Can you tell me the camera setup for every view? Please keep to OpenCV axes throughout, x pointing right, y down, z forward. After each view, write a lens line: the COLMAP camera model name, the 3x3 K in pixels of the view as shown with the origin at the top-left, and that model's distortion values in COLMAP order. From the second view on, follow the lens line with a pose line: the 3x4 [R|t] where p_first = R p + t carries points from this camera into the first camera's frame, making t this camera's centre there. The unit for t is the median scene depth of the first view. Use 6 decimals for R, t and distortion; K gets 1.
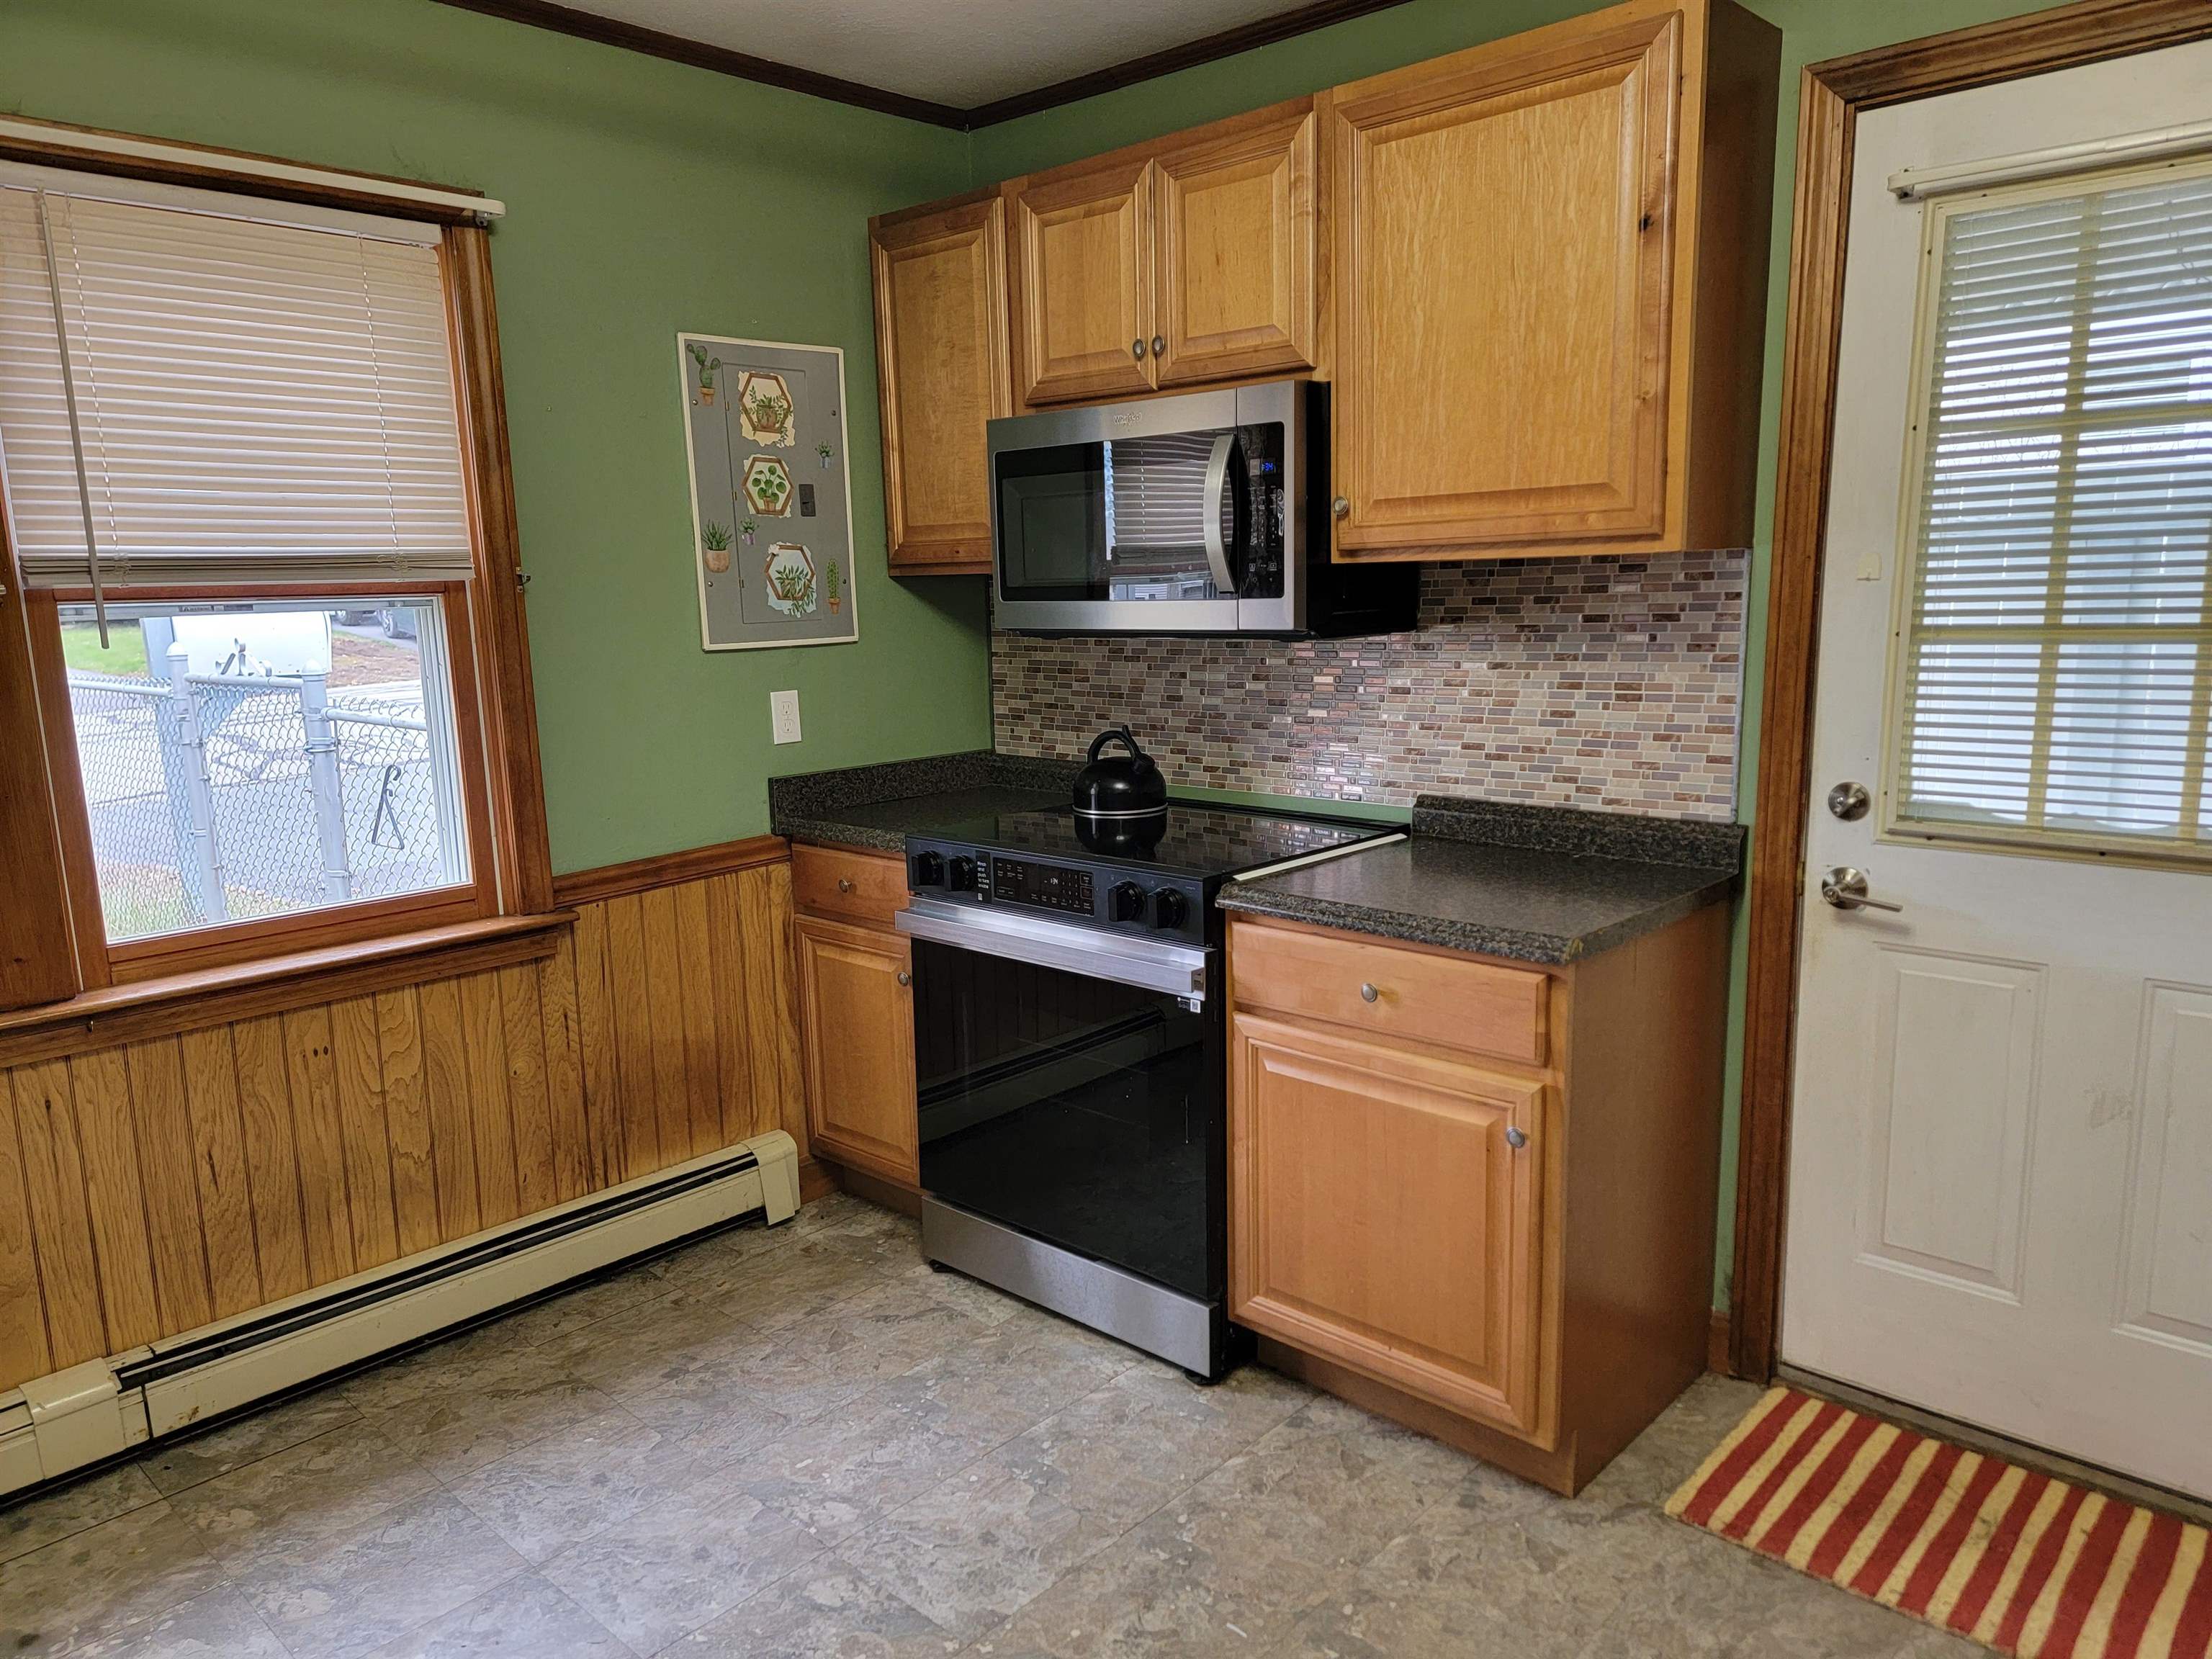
lens RADIAL K [[1514.1, 0, 1108.4], [0, 1514.1, 852.4], [0, 0, 1]] dist [0.069141, -0.036812]
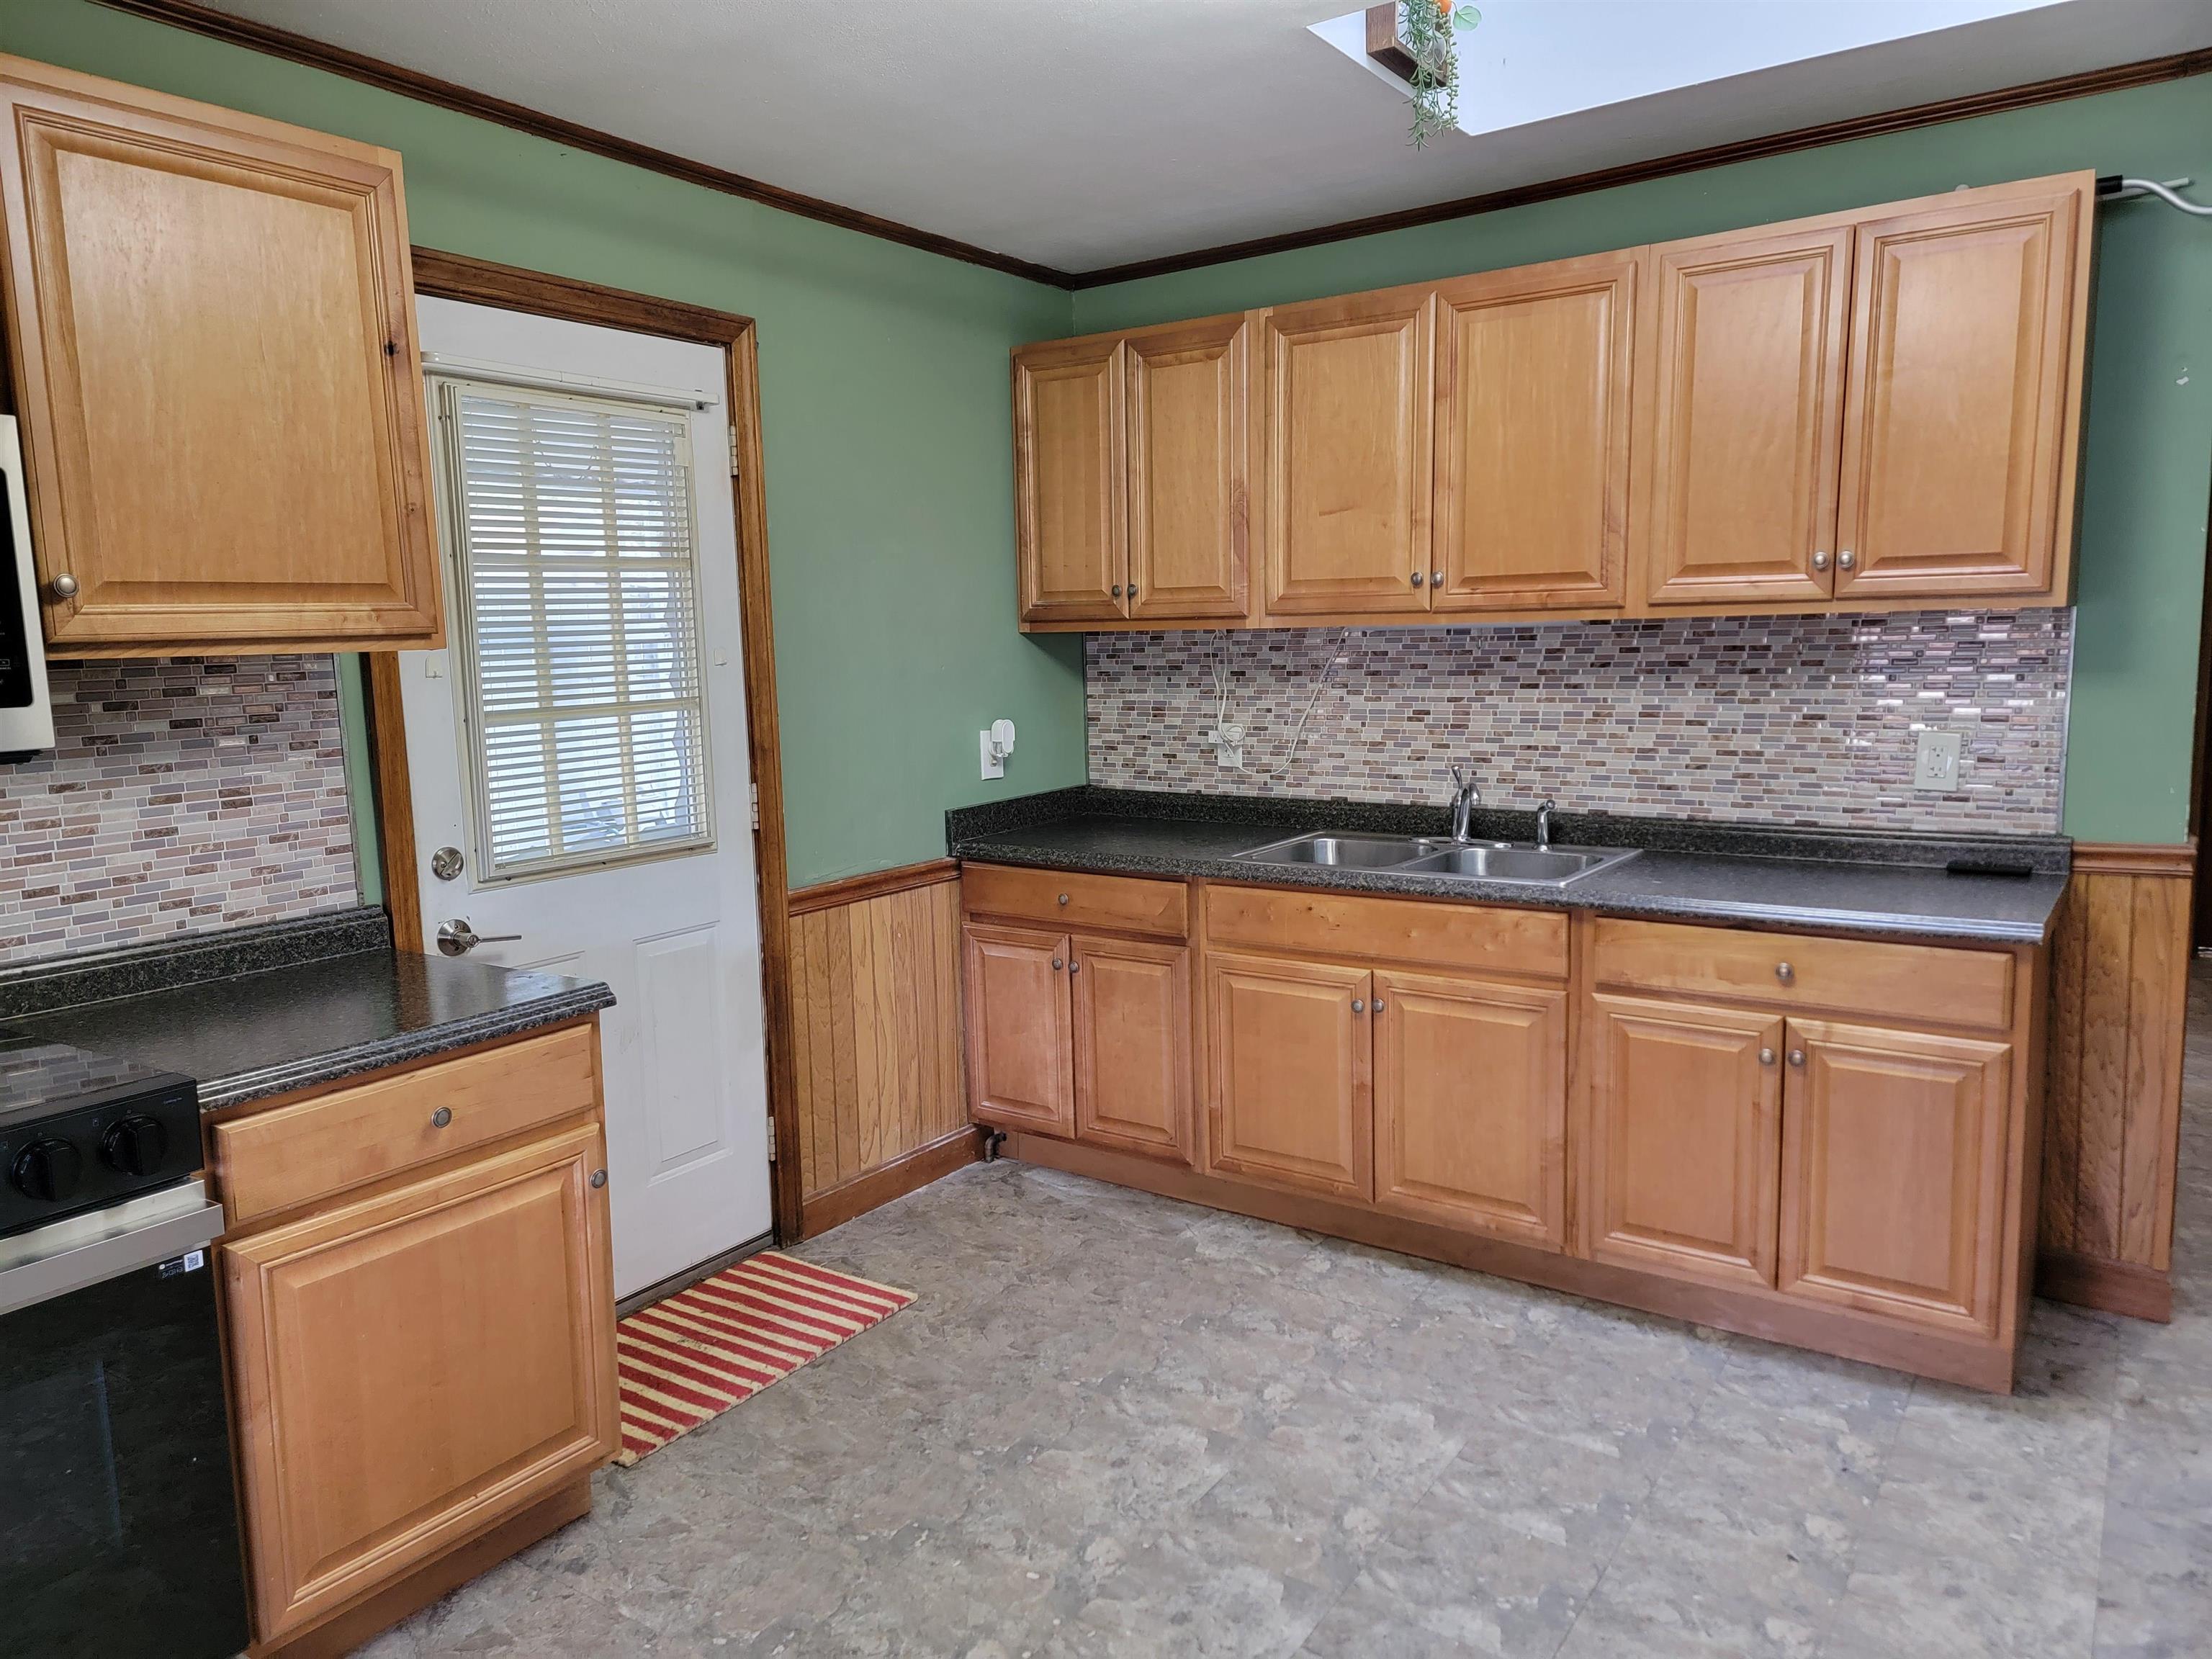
lens RADIAL K [[1514.1, 0, 1088.8], [0, 1514.1, 832.6], [0, 0, 1]] dist [0.069141, -0.036812]
pose [[-0.138390, -0.104946, 0.984802, -0.681657], [0.209120, 0.968854, 0.132634, -0.100698], [-0.968048, 0.224297, -0.112133, 0.601226]]
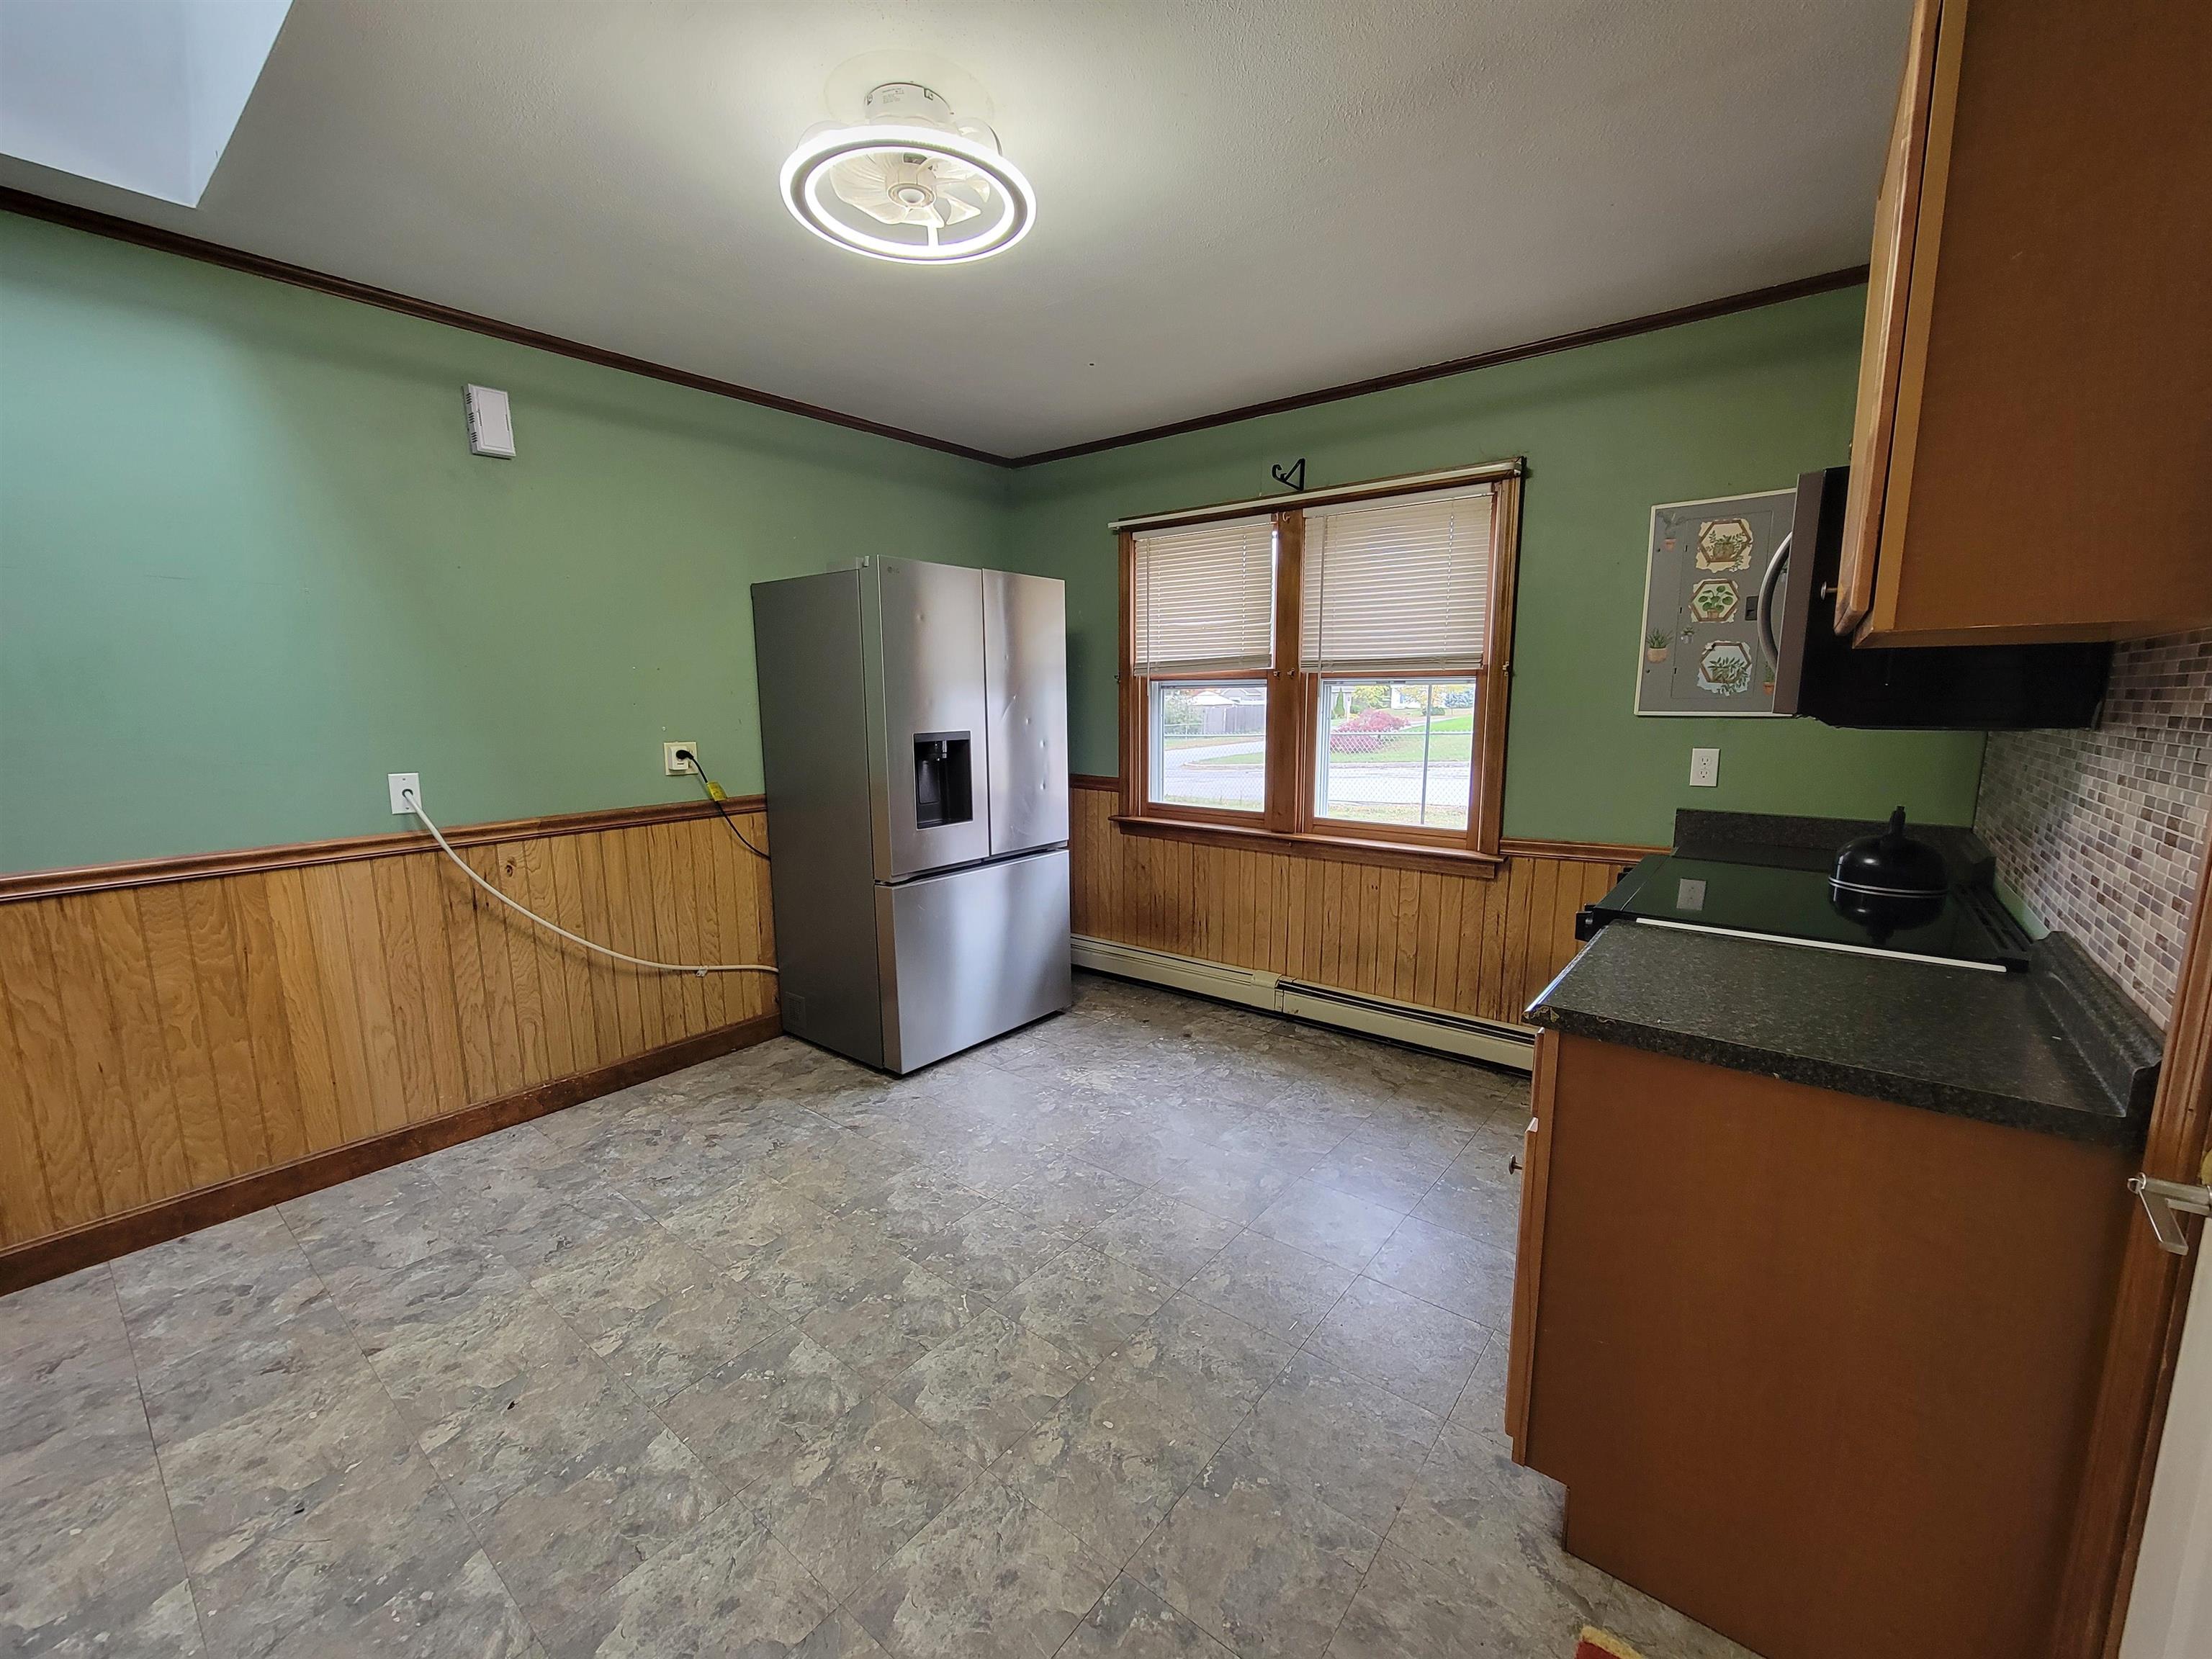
lens RADIAL K [[905.3, 0, 1106.2], [0, 905.3, 838.0], [0, 0, 1]] dist [-0.006947, 0.002981]
pose [[0.075566, 0.184438, -0.979935, 0.703510], [-0.179389, 0.969225, 0.168589, -0.085390], [0.980872, 0.163050, 0.106327, 0.491881]]
